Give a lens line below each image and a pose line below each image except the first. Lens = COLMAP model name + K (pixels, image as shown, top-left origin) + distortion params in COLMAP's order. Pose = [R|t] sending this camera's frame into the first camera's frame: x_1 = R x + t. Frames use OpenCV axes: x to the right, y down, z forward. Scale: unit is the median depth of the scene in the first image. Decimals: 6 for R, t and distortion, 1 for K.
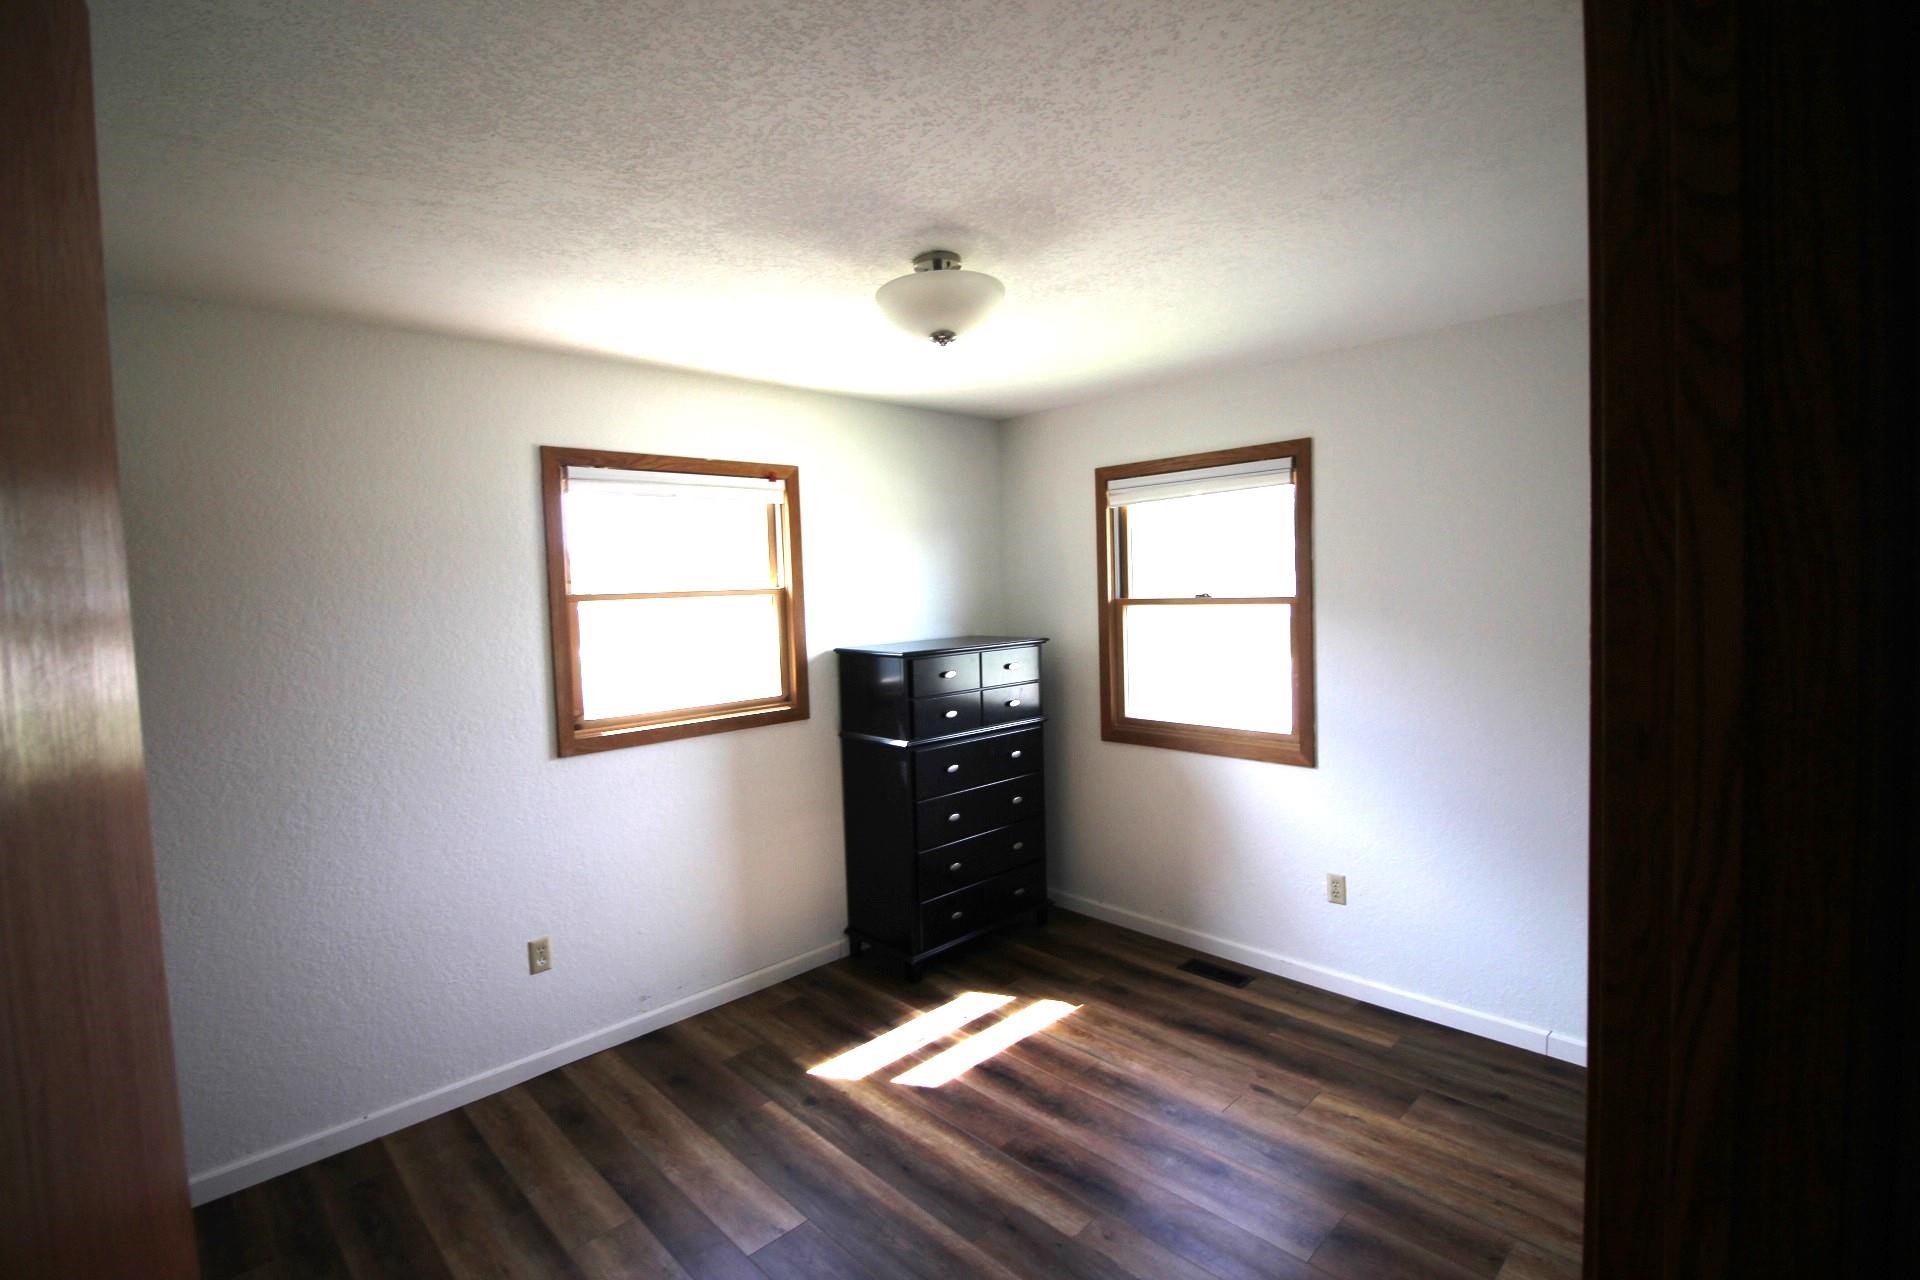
lens RADIAL K [[904.6, 0, 961.4], [0, 904.6, 628.6], [0, 0, 1]] dist [-0.001820, -0.000530]
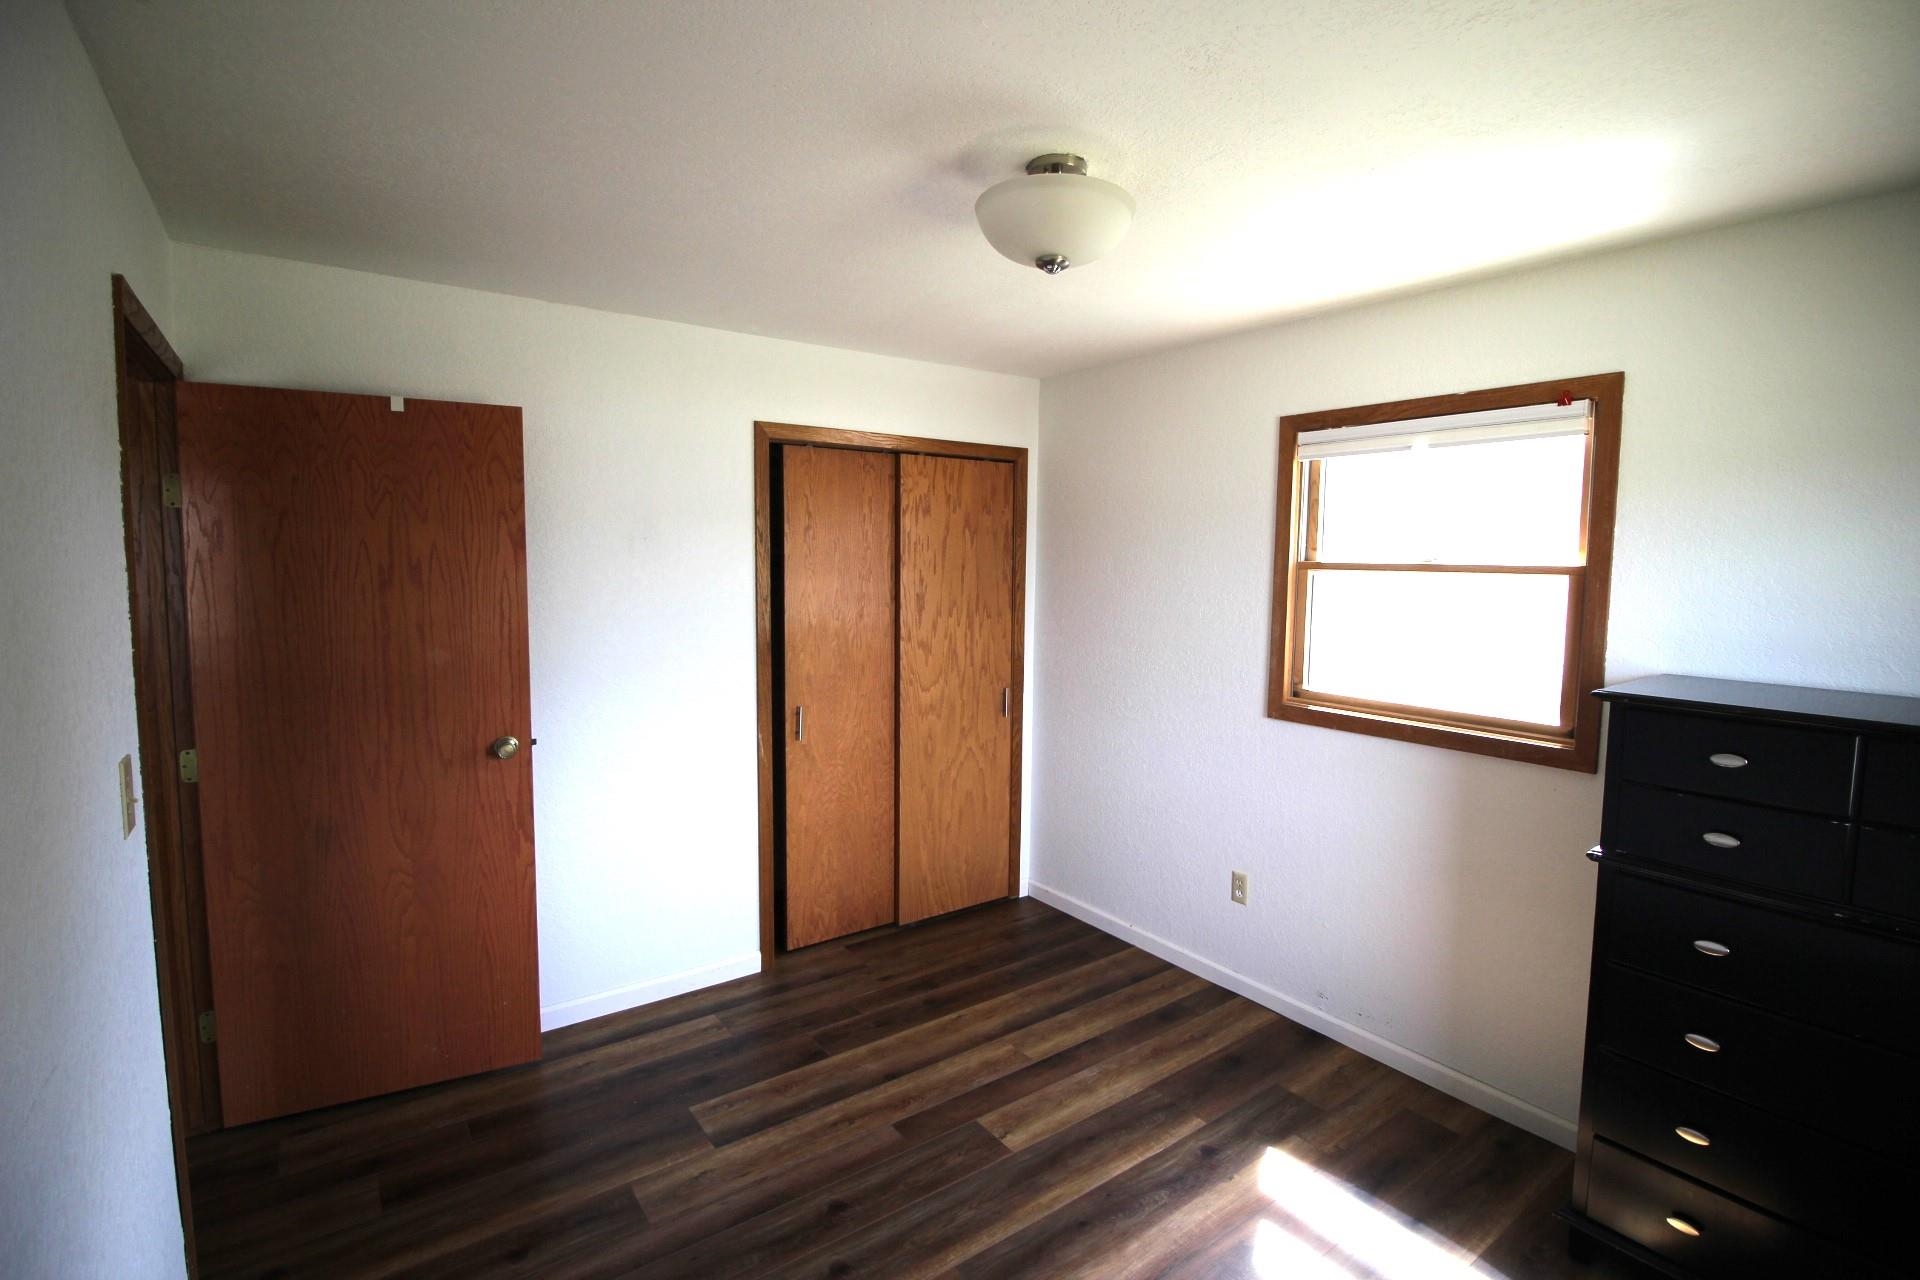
lens RADIAL K [[888.5, 0, 967.4], [0, 888.5, 630.1], [0, 0, 1]] dist [-0.000112, -0.013661]
pose [[-0.136769, 0.112964, -0.984141, 0.641952], [-0.056256, 0.990988, 0.121568, -0.066462], [0.989004, 0.071990, -0.129182, 0.831004]]
